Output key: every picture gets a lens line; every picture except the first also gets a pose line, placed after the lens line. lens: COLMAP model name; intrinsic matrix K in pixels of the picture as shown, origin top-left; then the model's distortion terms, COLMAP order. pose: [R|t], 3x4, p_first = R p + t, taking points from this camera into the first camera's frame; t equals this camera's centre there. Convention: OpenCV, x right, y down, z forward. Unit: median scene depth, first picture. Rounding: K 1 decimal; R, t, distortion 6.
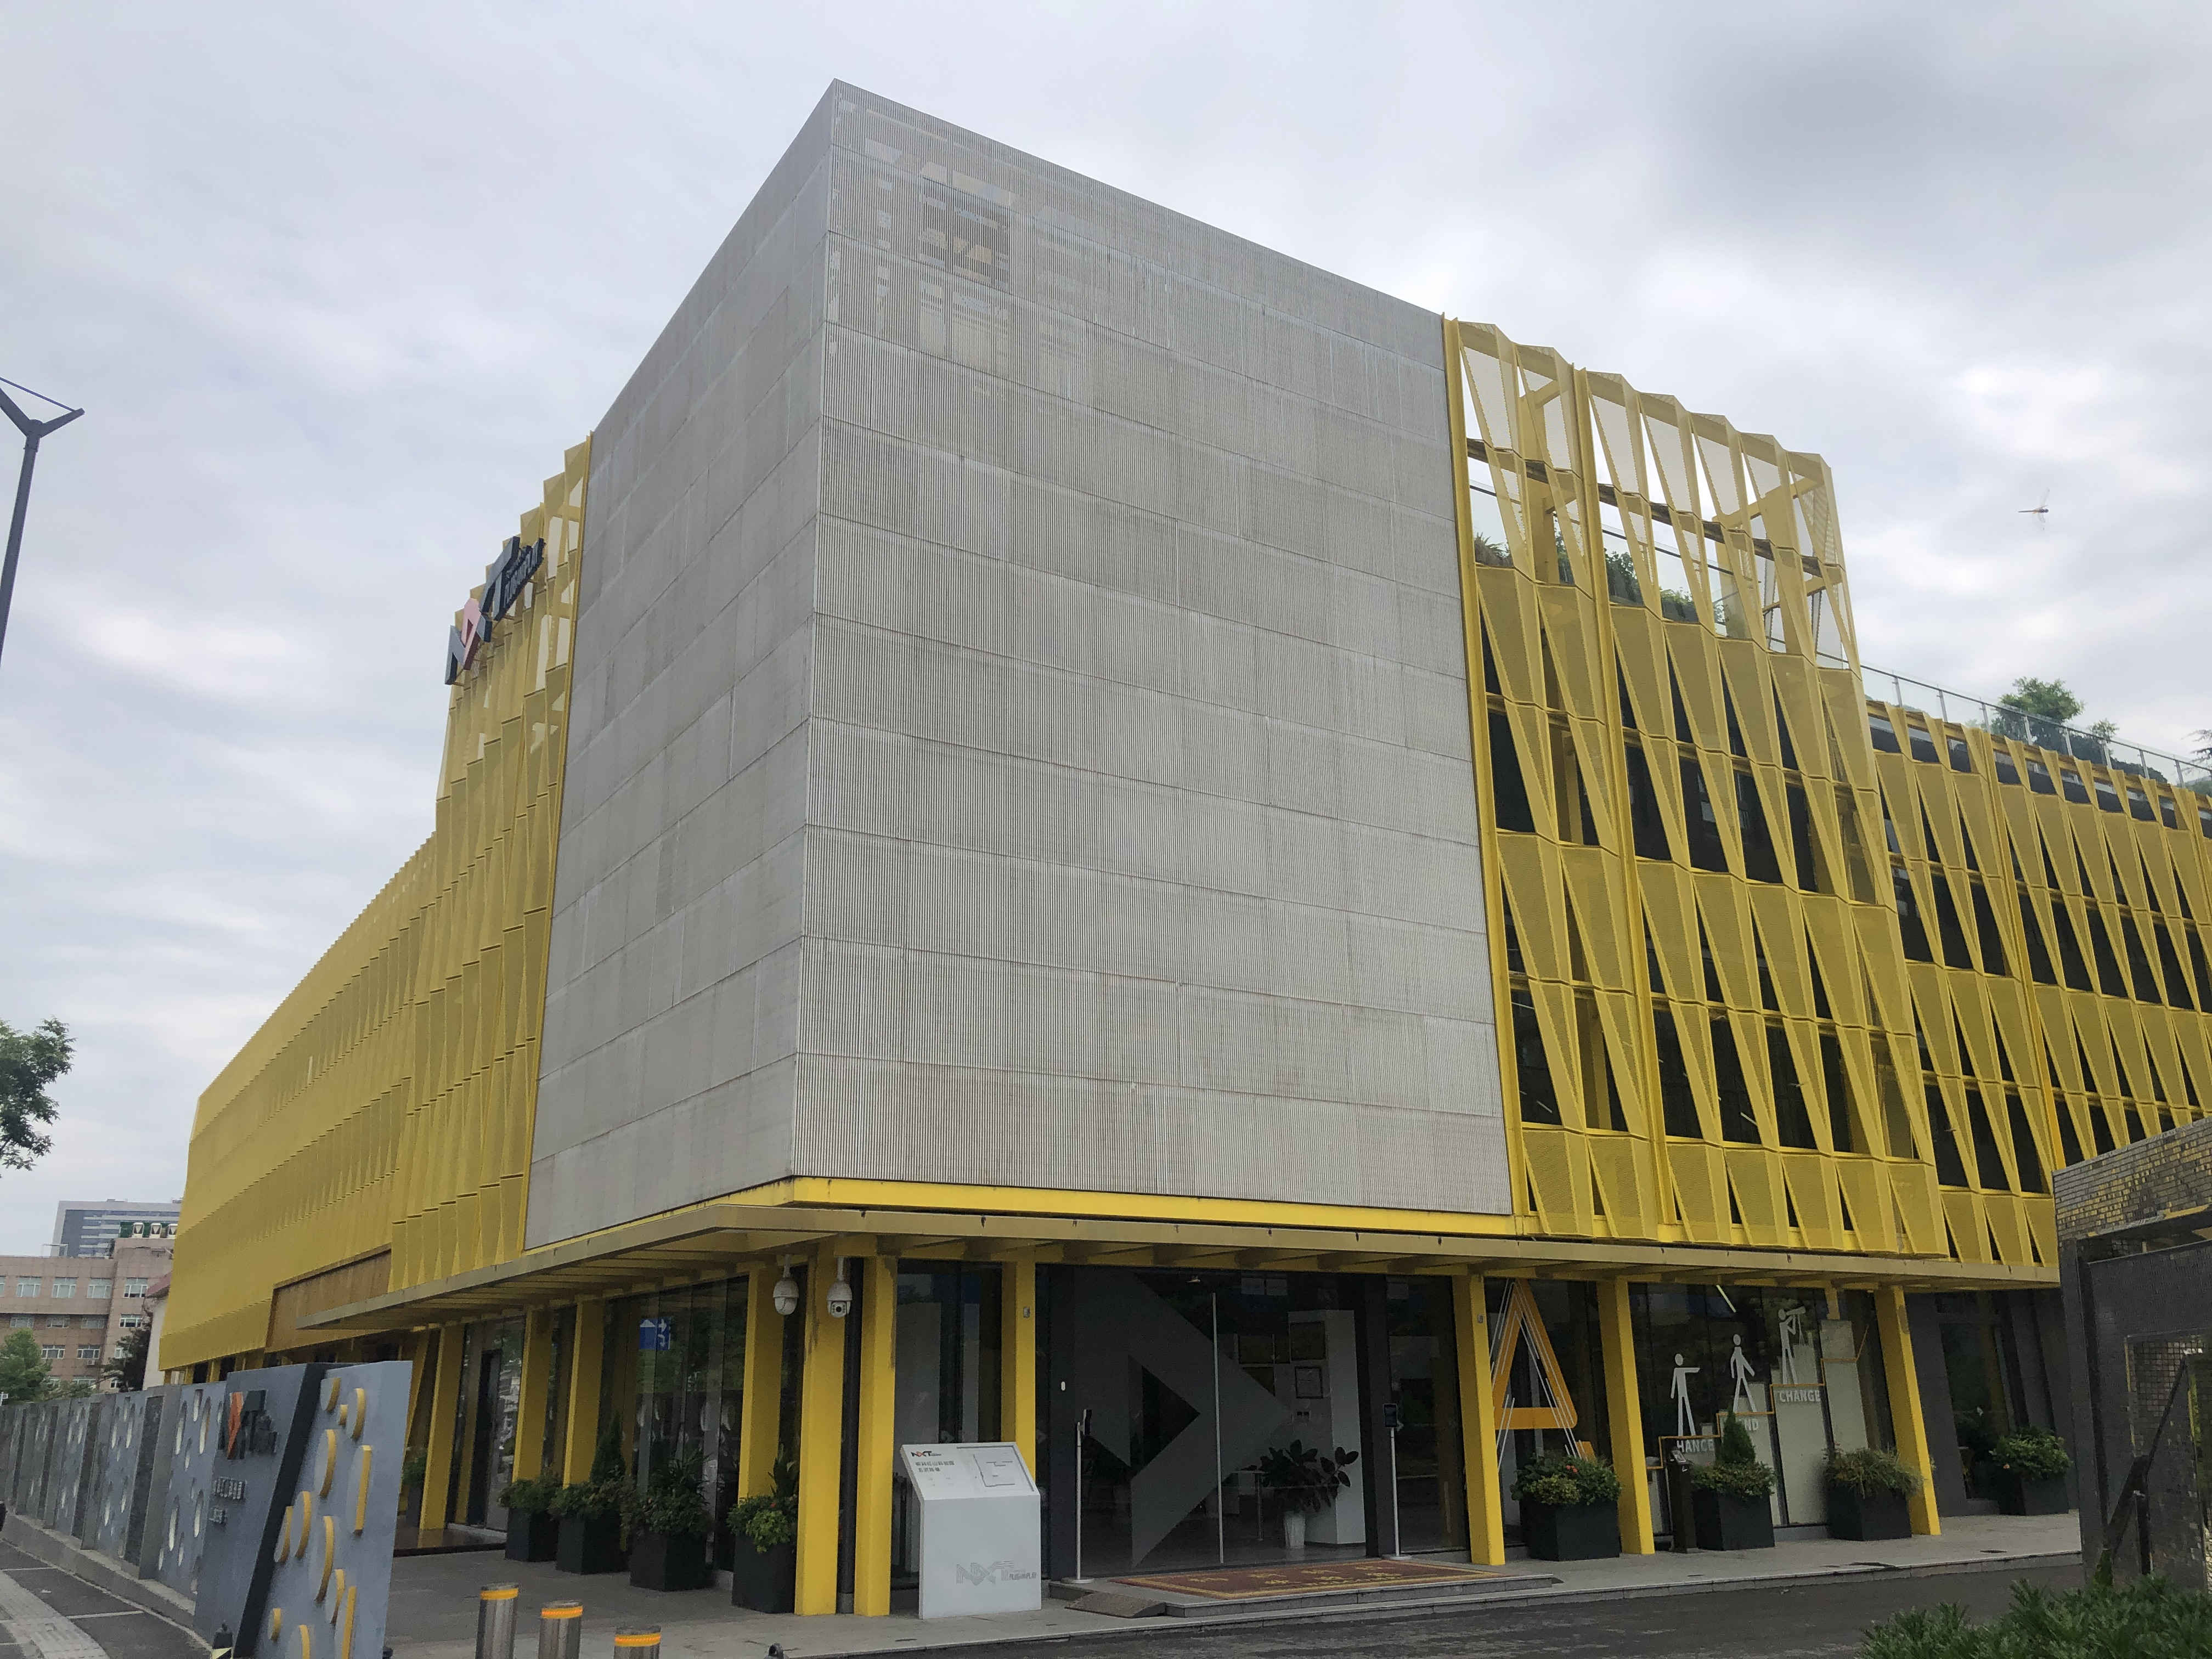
lens RADIAL K [[1805.0, 0, 1106.0], [0, 1805.0, 829.5], [0, 0, 1]] dist [0.102723, -0.242890]
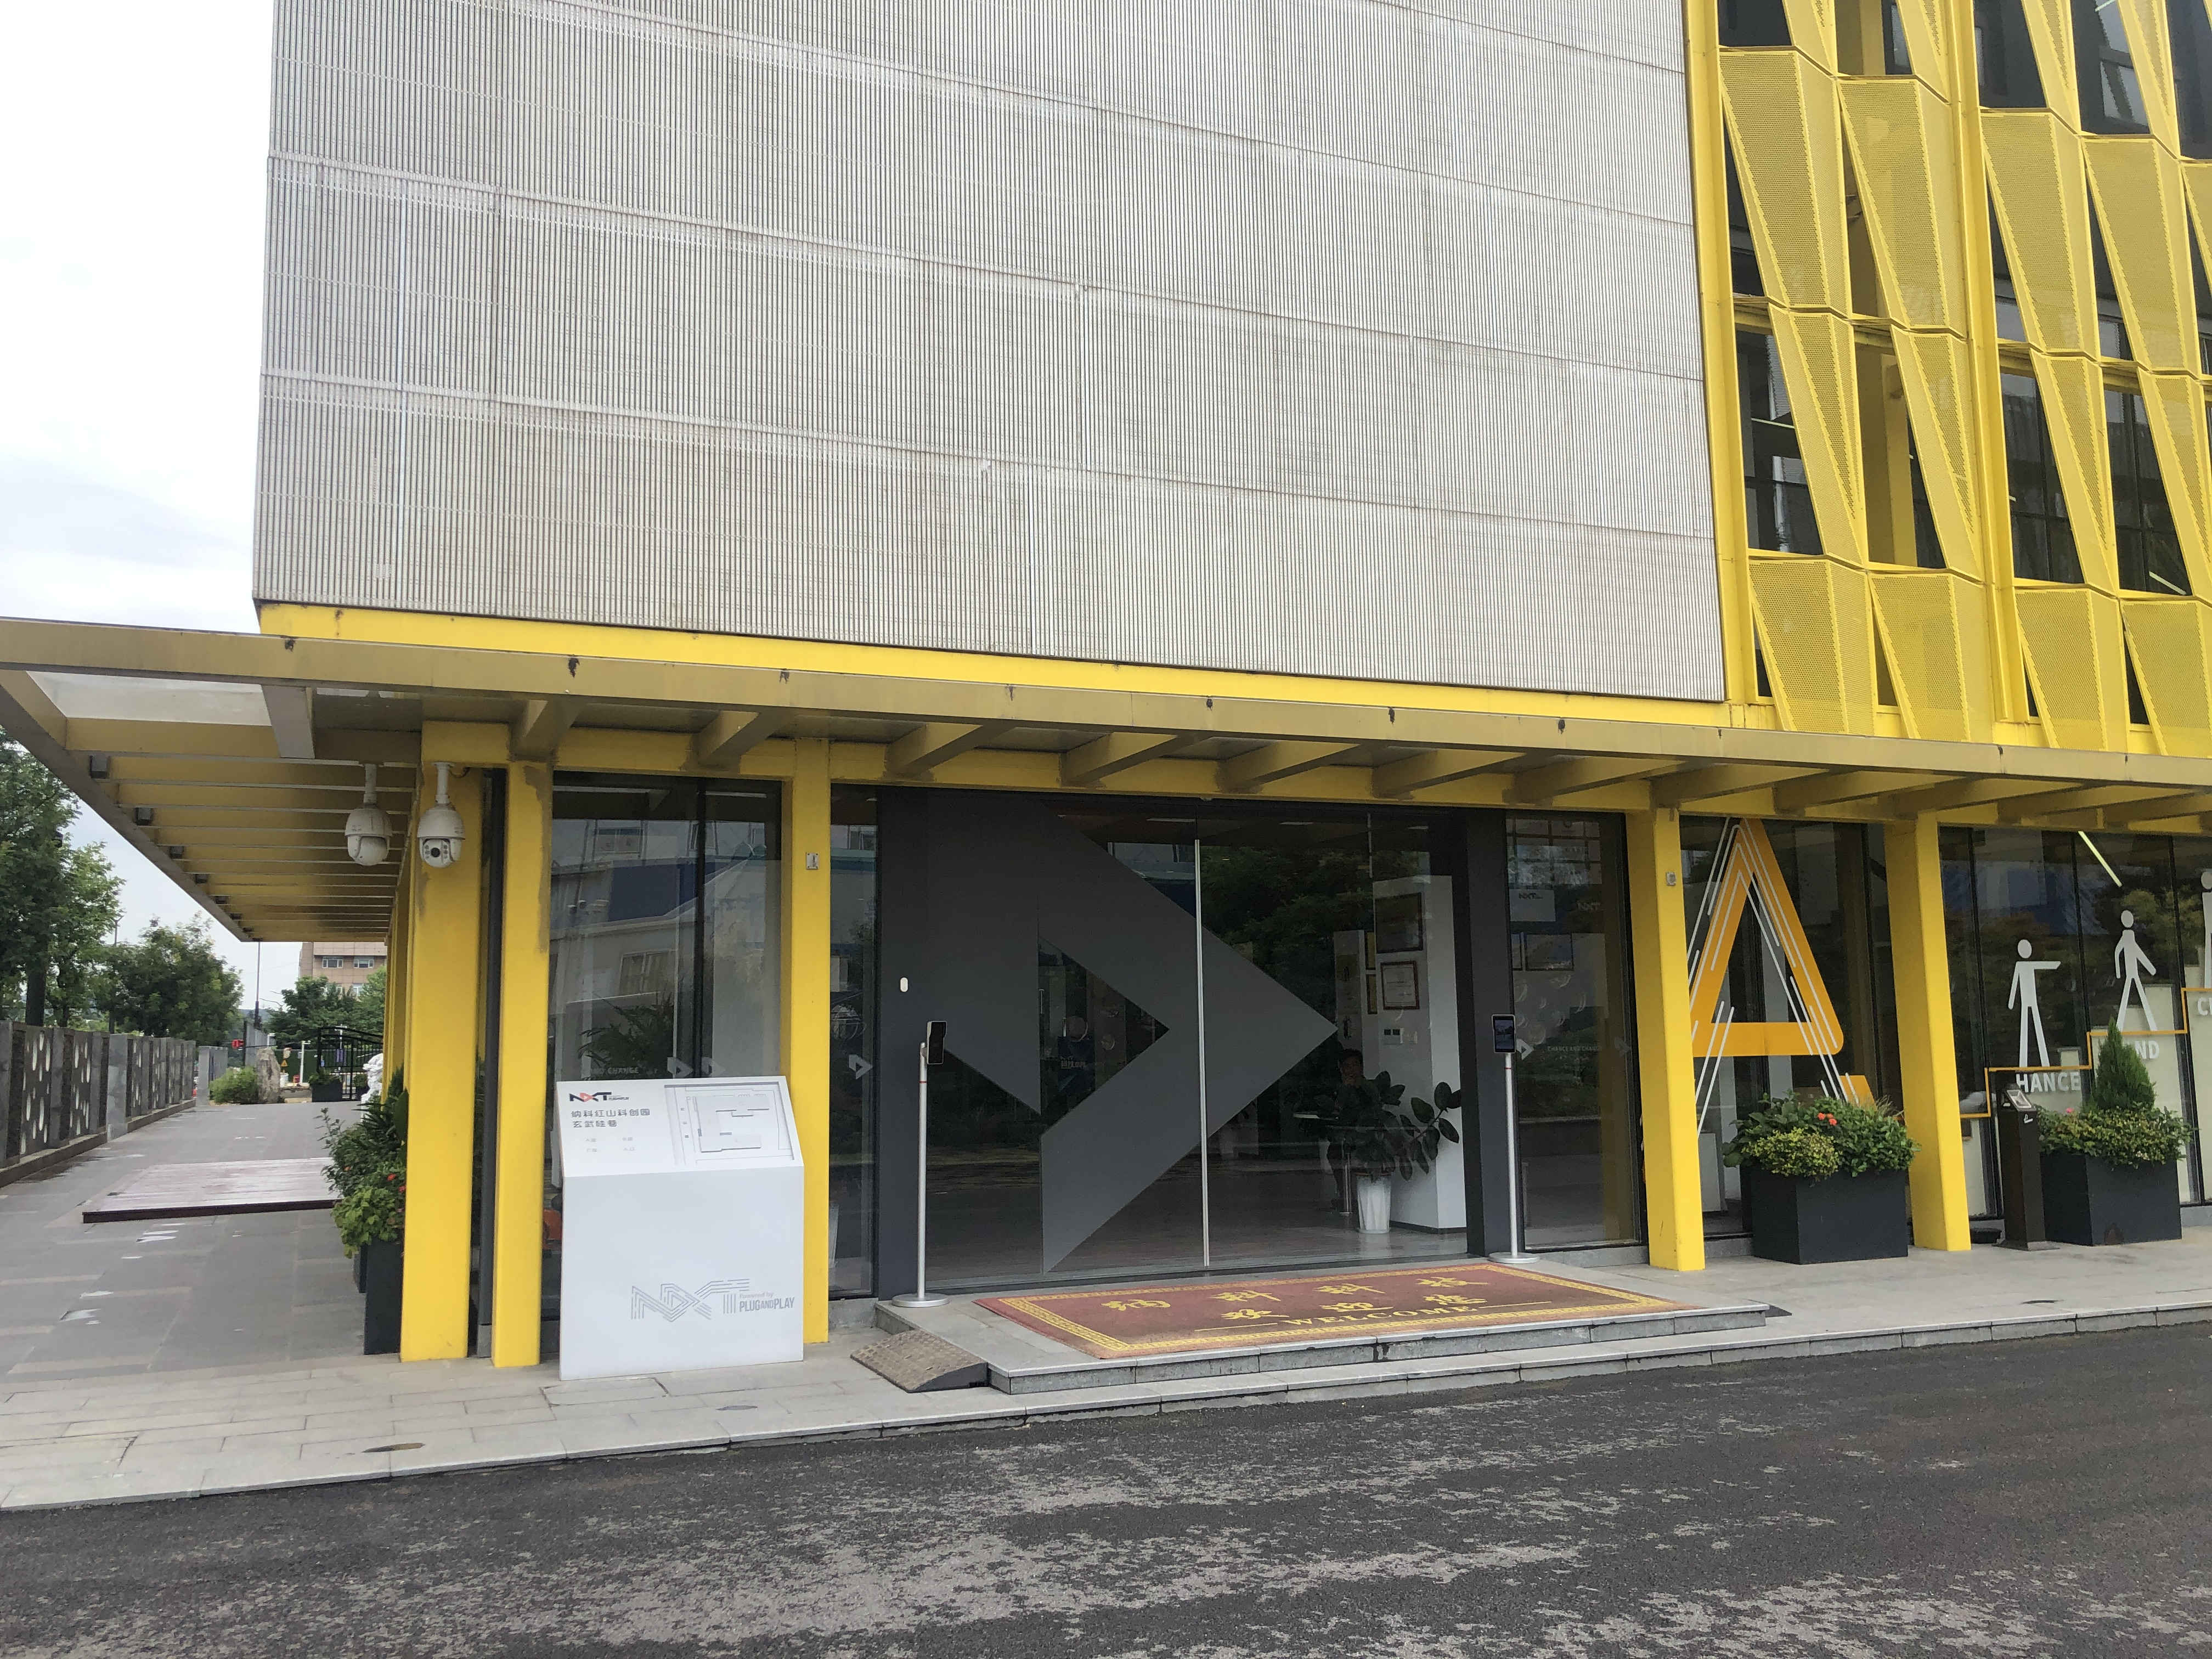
lens RADIAL K [[1837.1, 0, 1108.0], [0, 1837.1, 787.6], [0, 0, 1]] dist [0.019175, -0.000015]
pose [[0.985976, -0.021278, -0.165522, 0.123332], [0.049827, 0.984133, 0.170294, 0.125959], [0.159272, -0.176154, 0.971392, 0.386249]]
